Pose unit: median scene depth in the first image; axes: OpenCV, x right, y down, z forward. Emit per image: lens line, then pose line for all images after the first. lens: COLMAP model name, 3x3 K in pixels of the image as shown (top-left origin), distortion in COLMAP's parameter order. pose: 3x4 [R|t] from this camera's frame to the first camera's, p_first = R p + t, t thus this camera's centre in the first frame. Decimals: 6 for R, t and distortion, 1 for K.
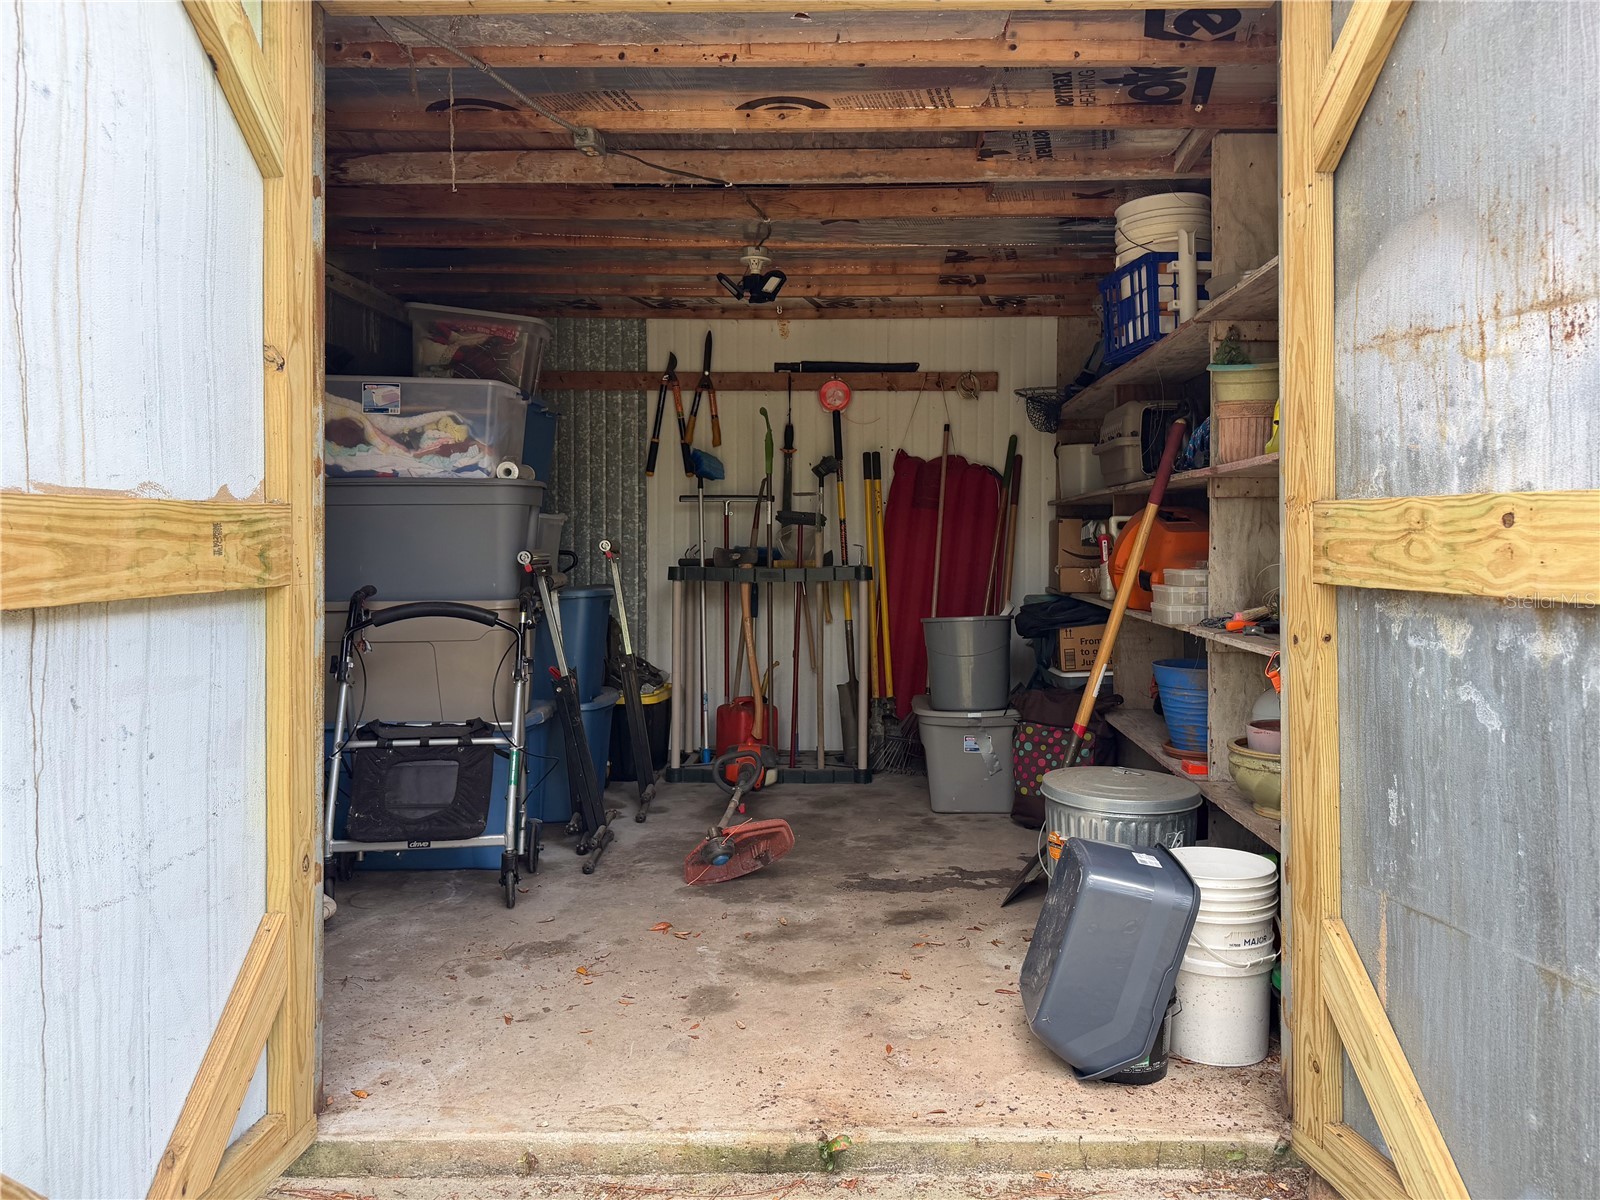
lens RADIAL K [[1256.7, 0, 810.8], [0, 1256.7, 543.0], [0, 0, 1]] dist [-0.000113, -0.003962]
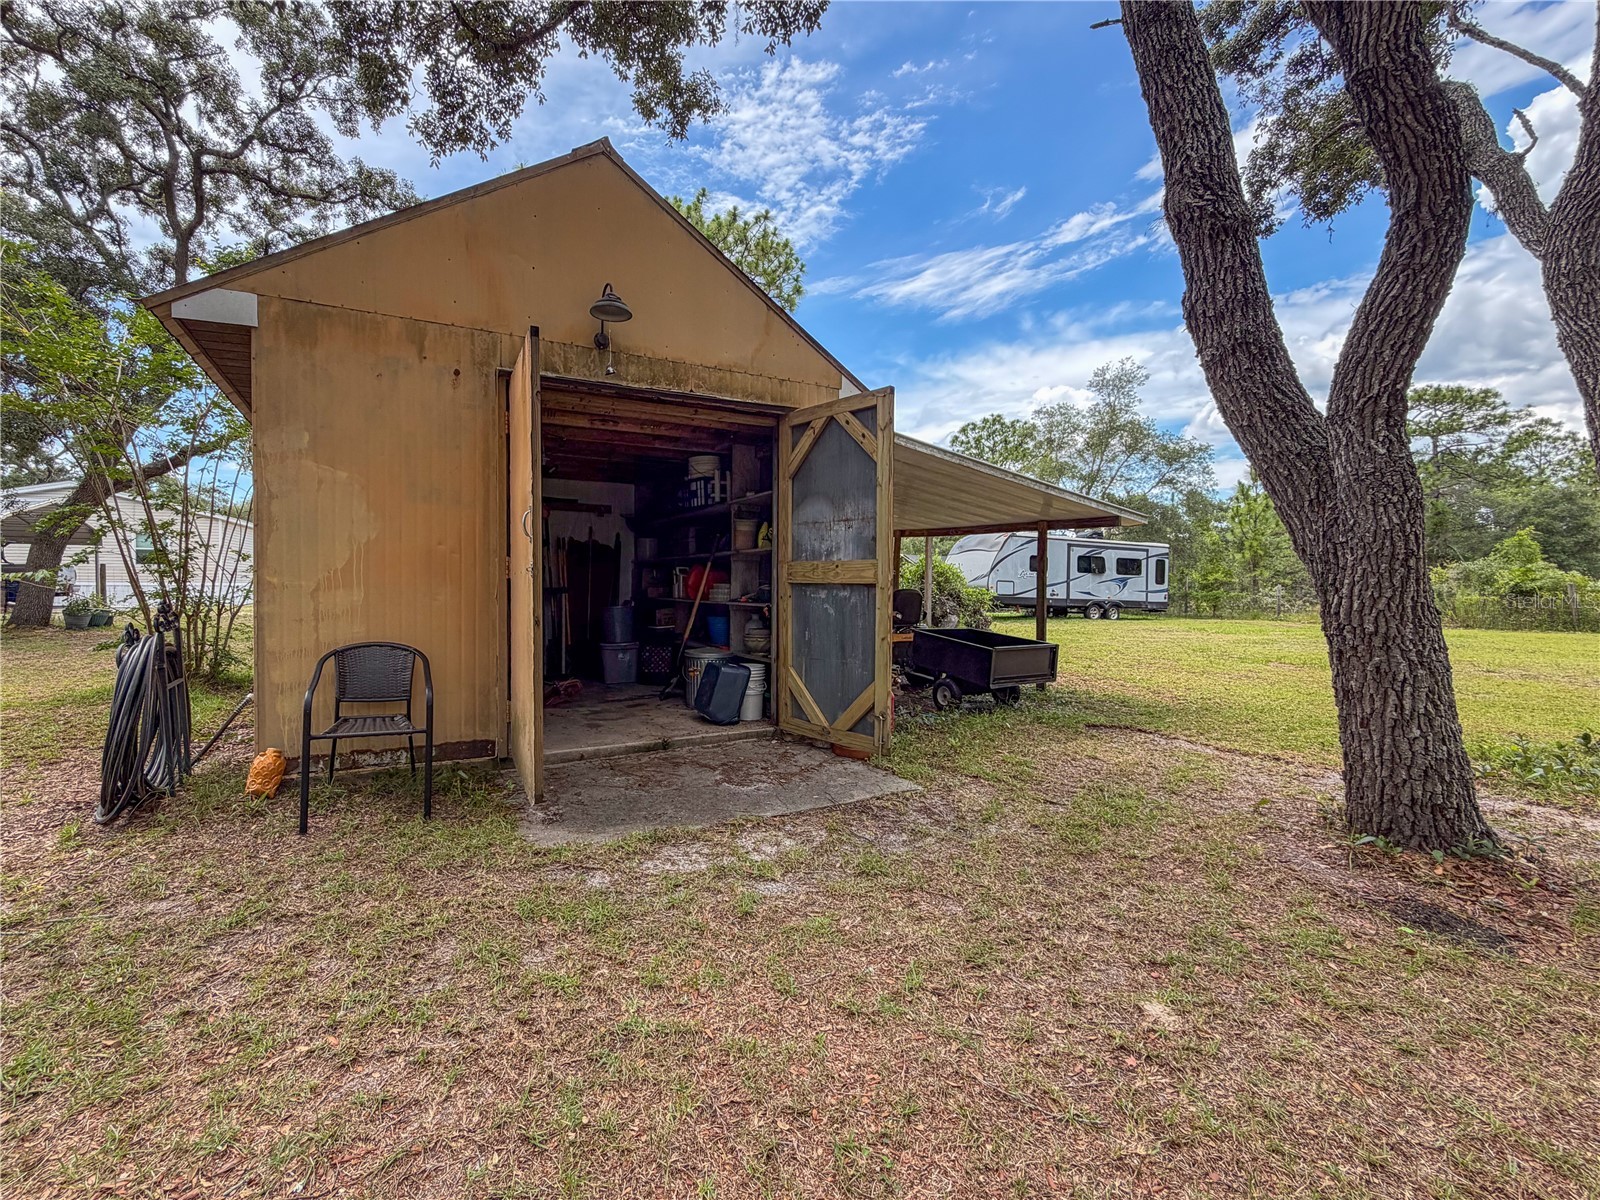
lens RADIAL K [[635.5, 0, 799.1], [0, 635.5, 596.2], [0, 0, 1]] dist [-0.000208, 0.000108]
pose [[0.852381, -0.002572, 0.522915, -0.339971], [-0.006538, 0.999857, 0.015575, 0.024117], [-0.522880, -0.016694, 0.852243, -0.399474]]
